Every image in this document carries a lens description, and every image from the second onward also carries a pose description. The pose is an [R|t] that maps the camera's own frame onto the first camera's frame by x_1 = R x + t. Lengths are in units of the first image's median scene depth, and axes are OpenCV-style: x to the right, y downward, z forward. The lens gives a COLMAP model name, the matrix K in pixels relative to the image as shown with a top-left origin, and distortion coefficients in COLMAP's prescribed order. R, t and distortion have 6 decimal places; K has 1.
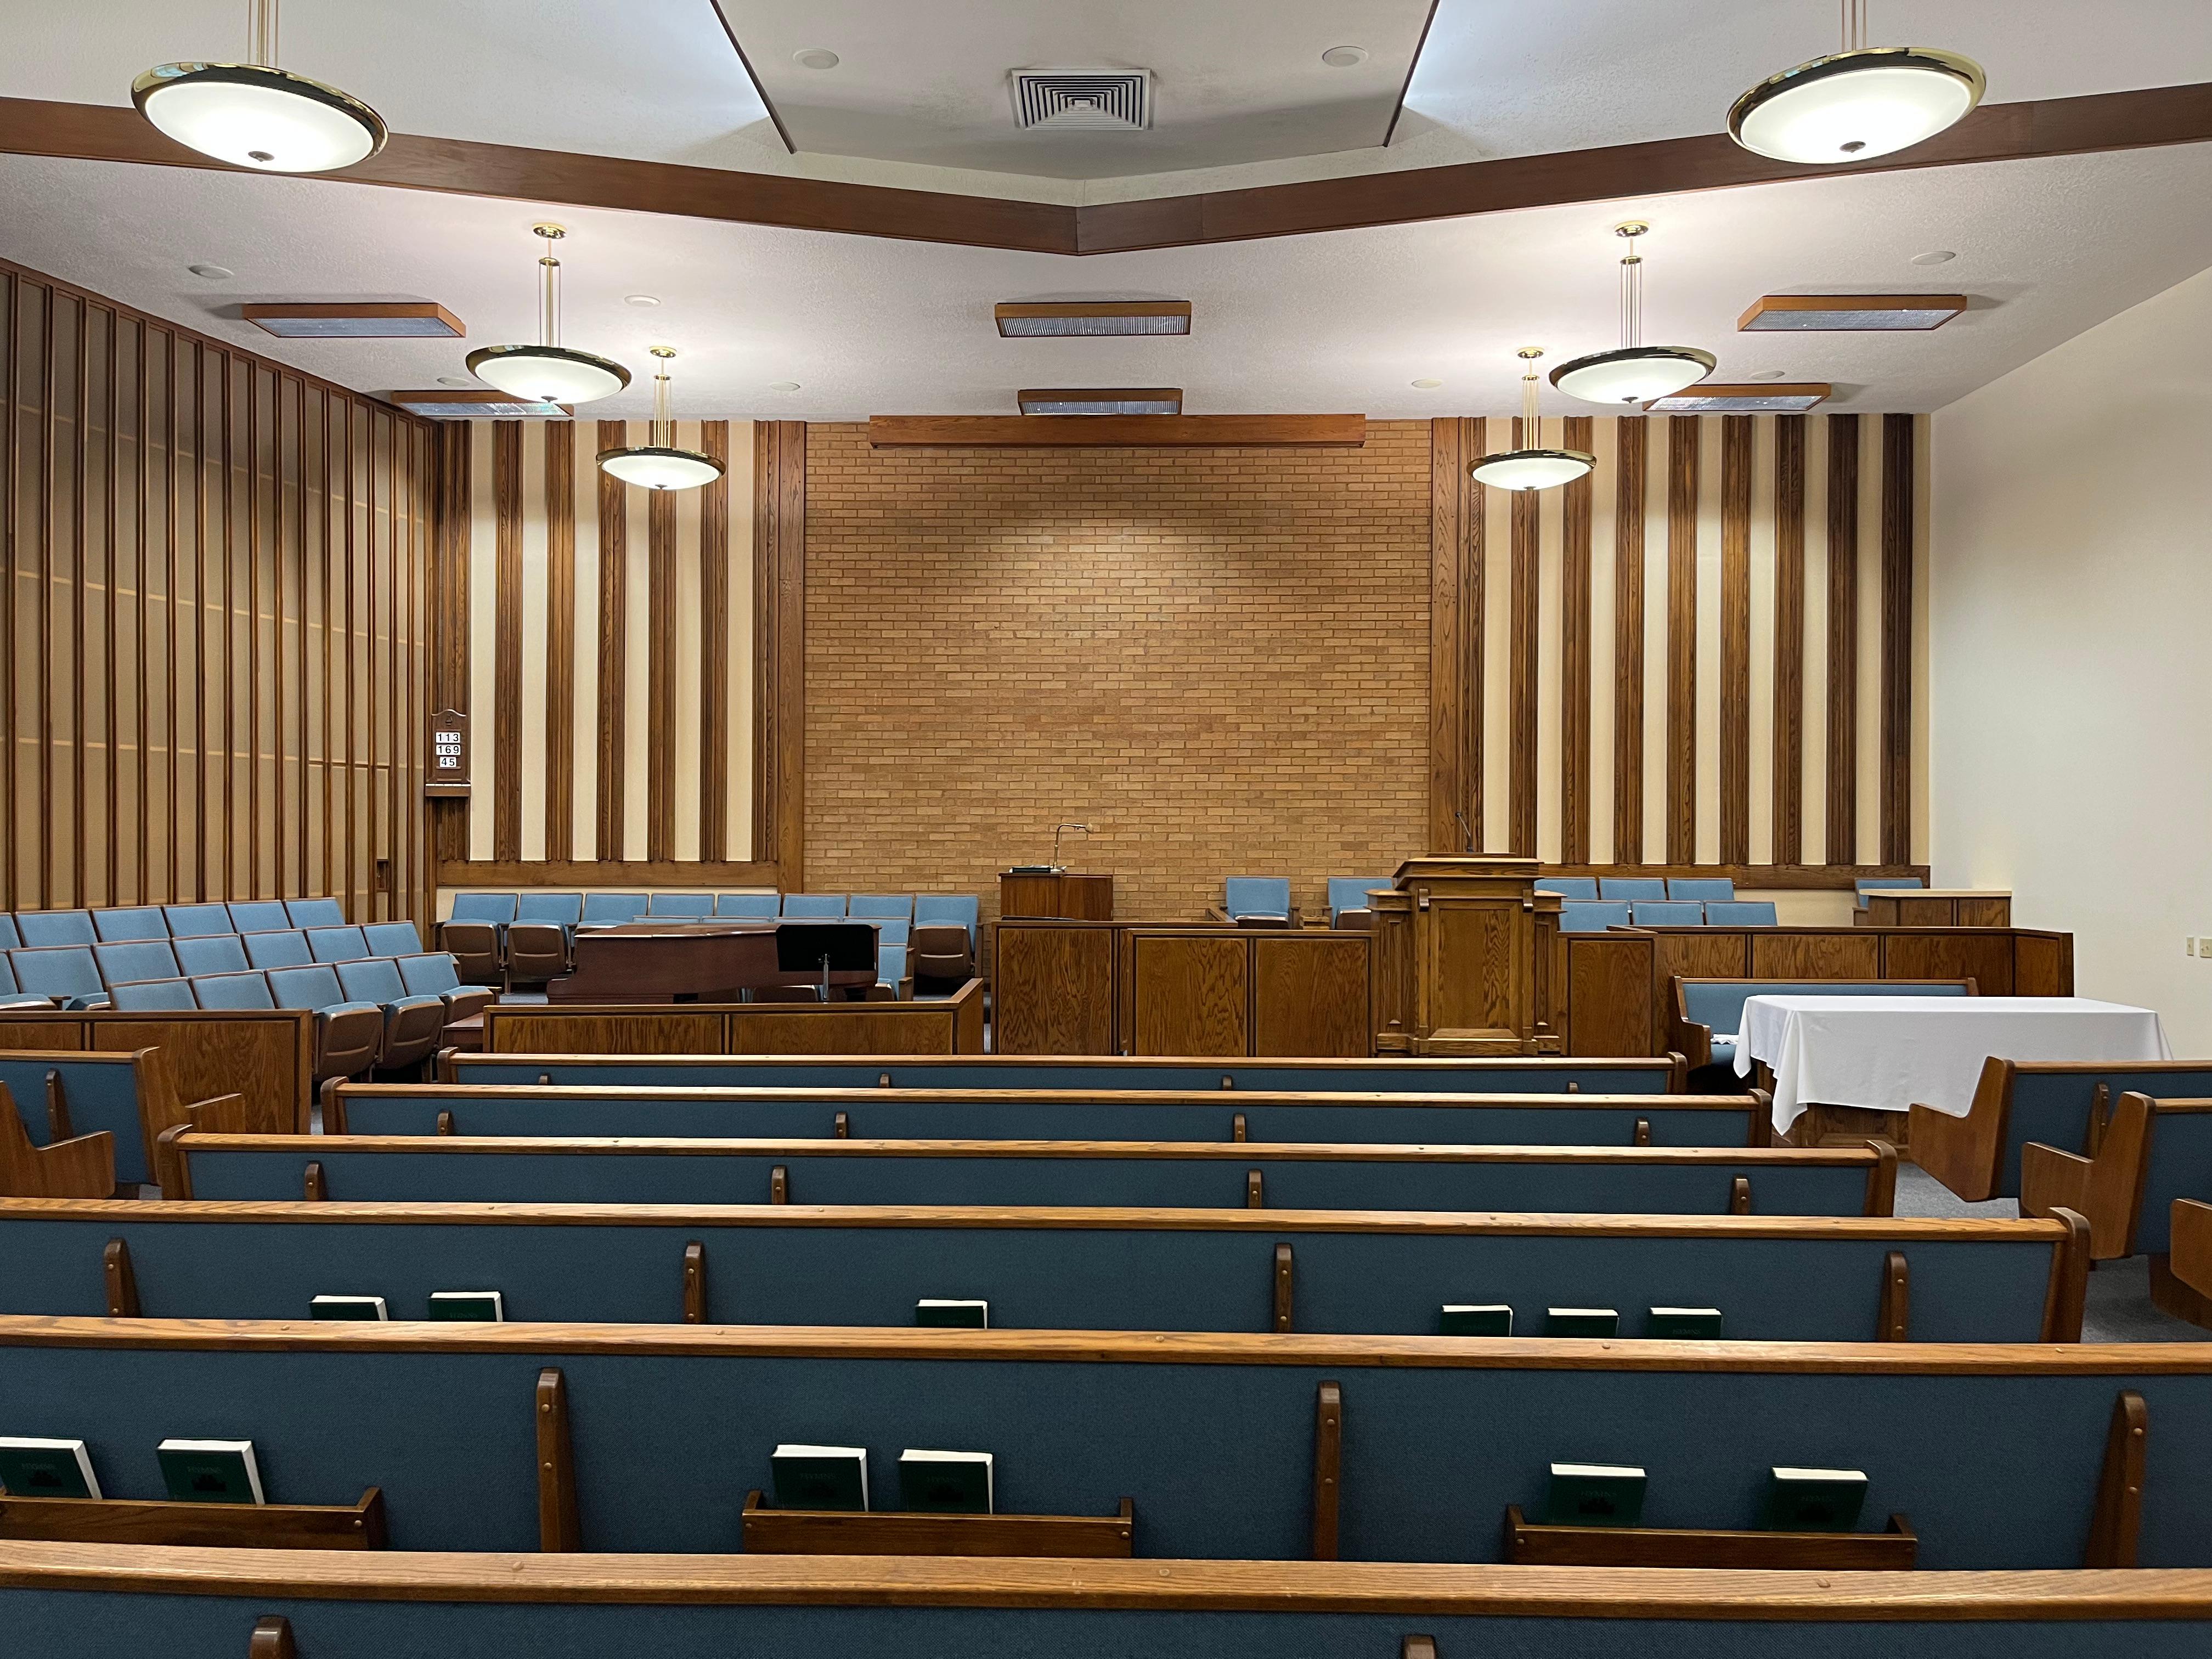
lens RADIAL K [[1683.4, 0, 1104.4], [0, 1683.4, 843.1], [0, 0, 1]] dist [0.034306, -0.020312]
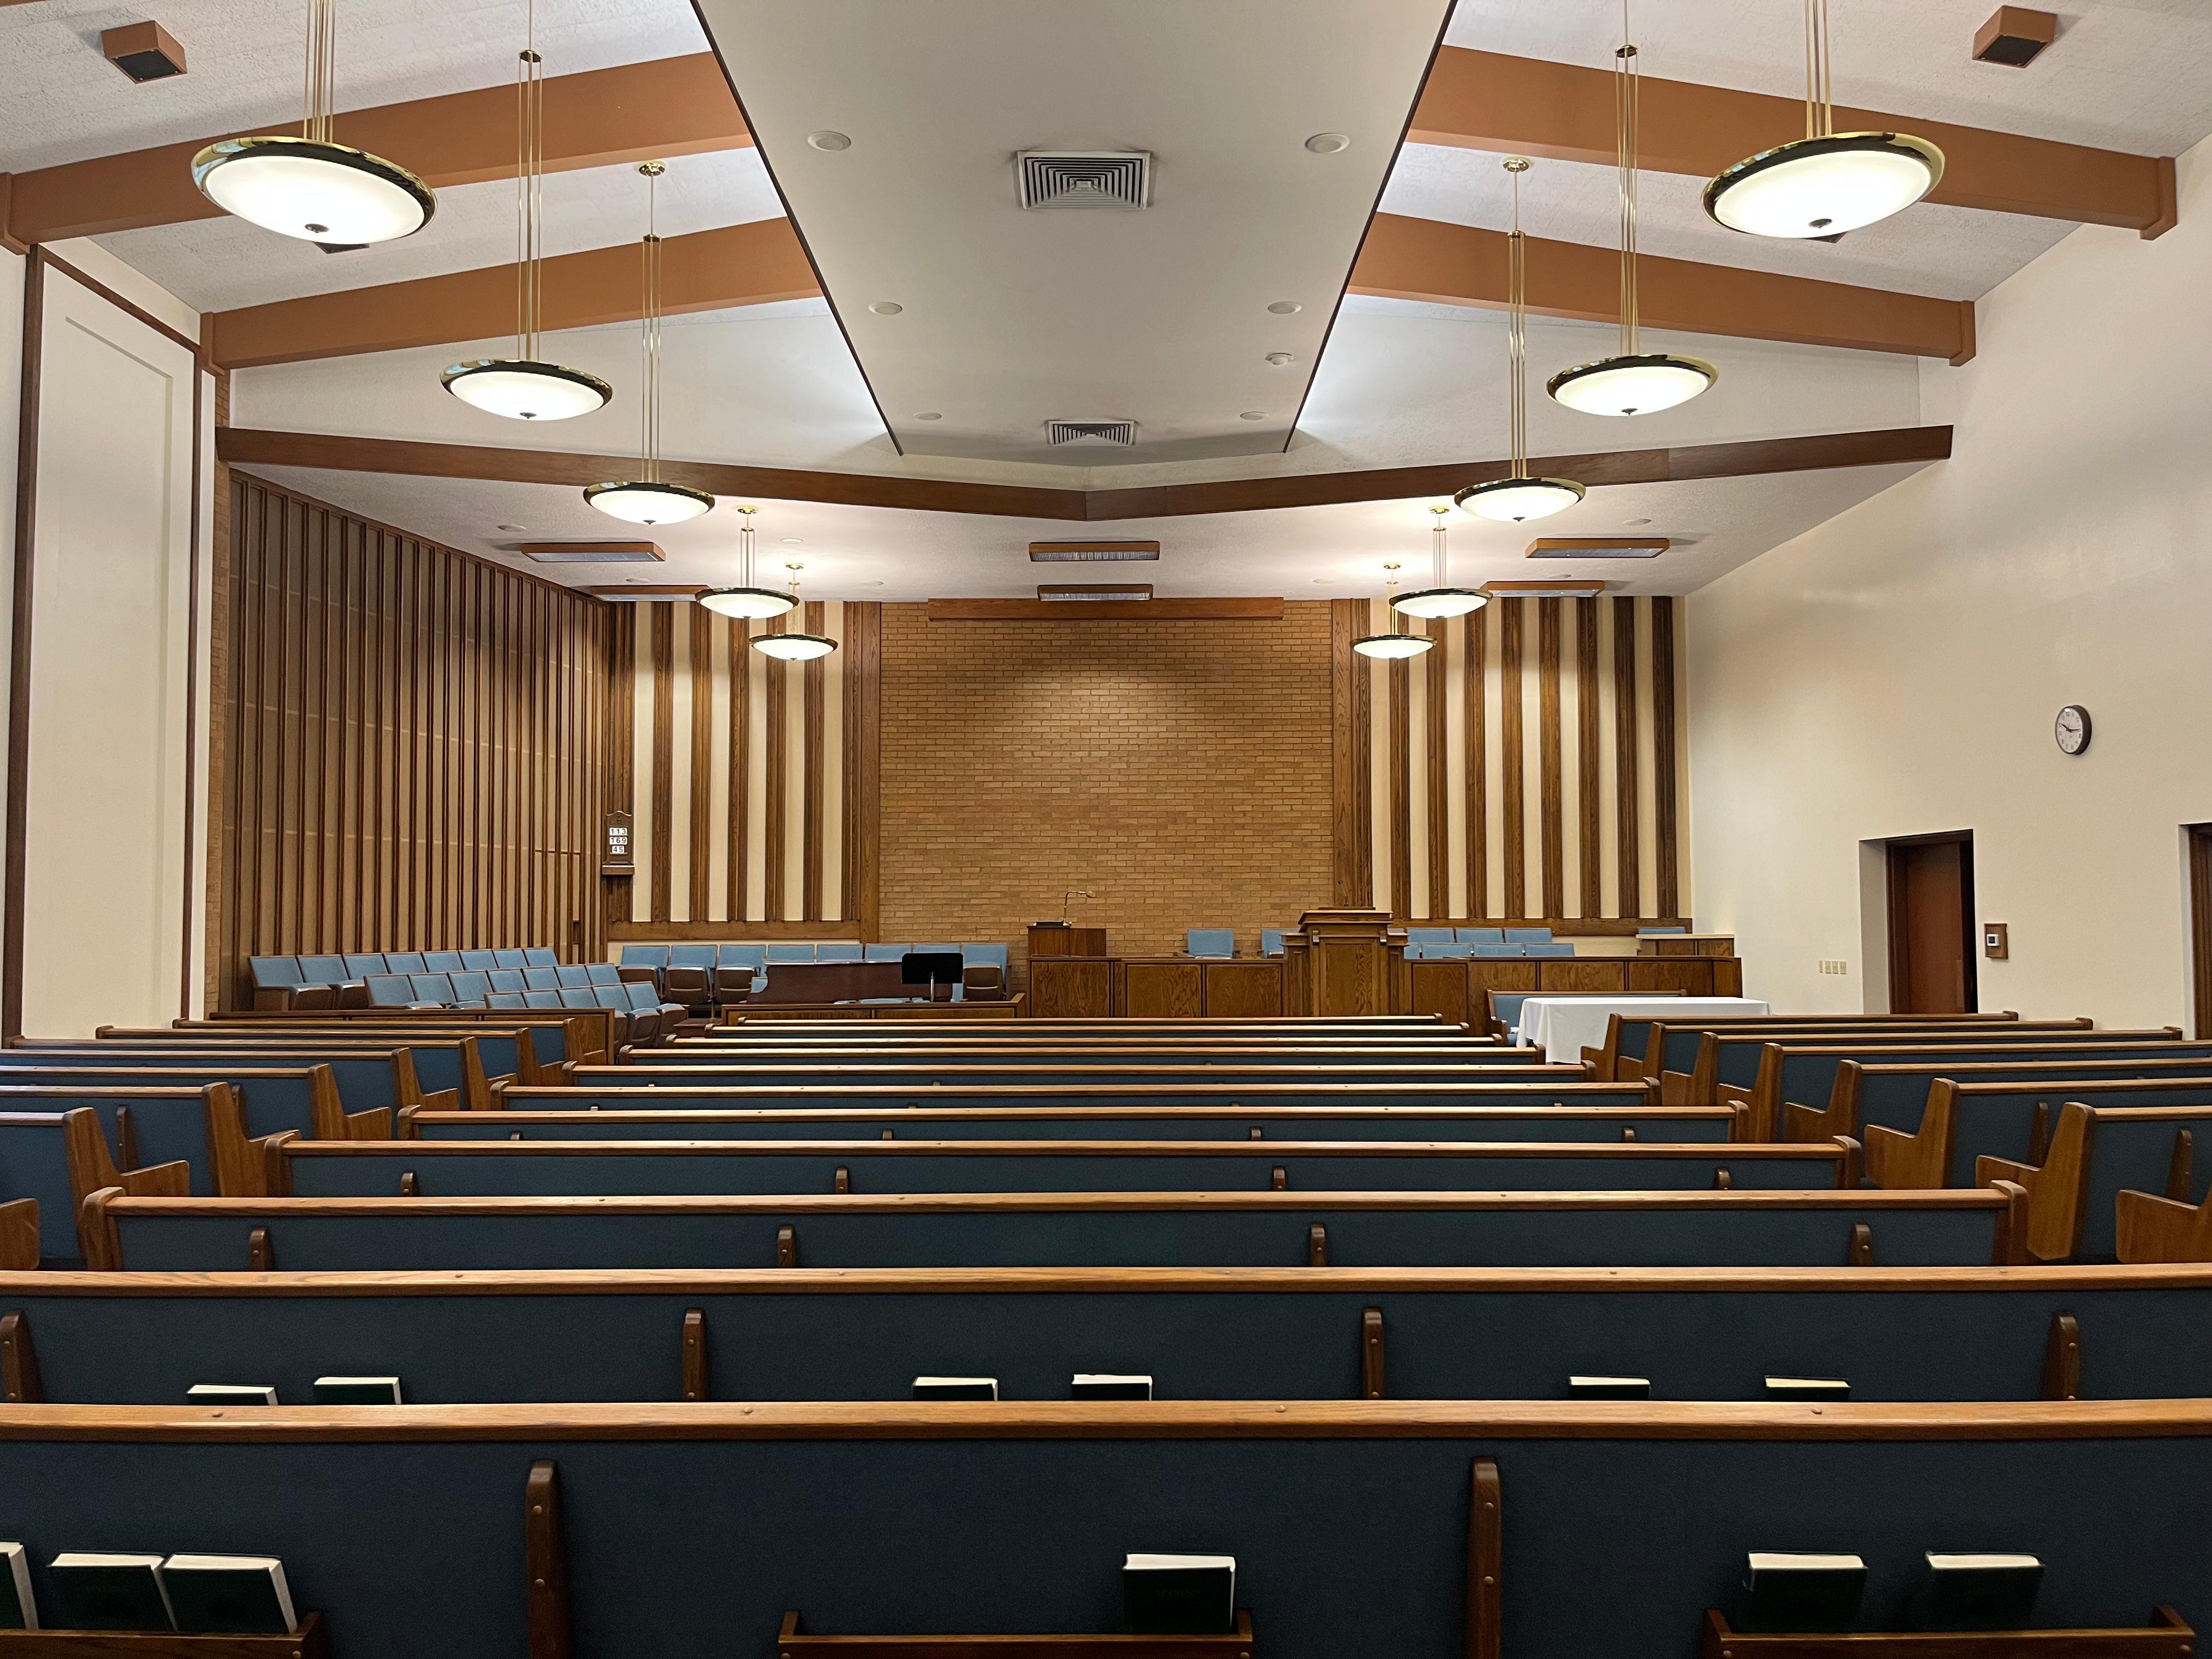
lens RADIAL K [[1683.4, 0, 1102.9], [0, 1683.4, 828.2], [0, 0, 1]] dist [0.034306, -0.020312]
pose [[0.999784, -0.005264, 0.020124, -0.024230], [0.006342, 0.998529, -0.053842, 0.011146], [-0.019811, 0.053957, 0.998347, -0.377781]]
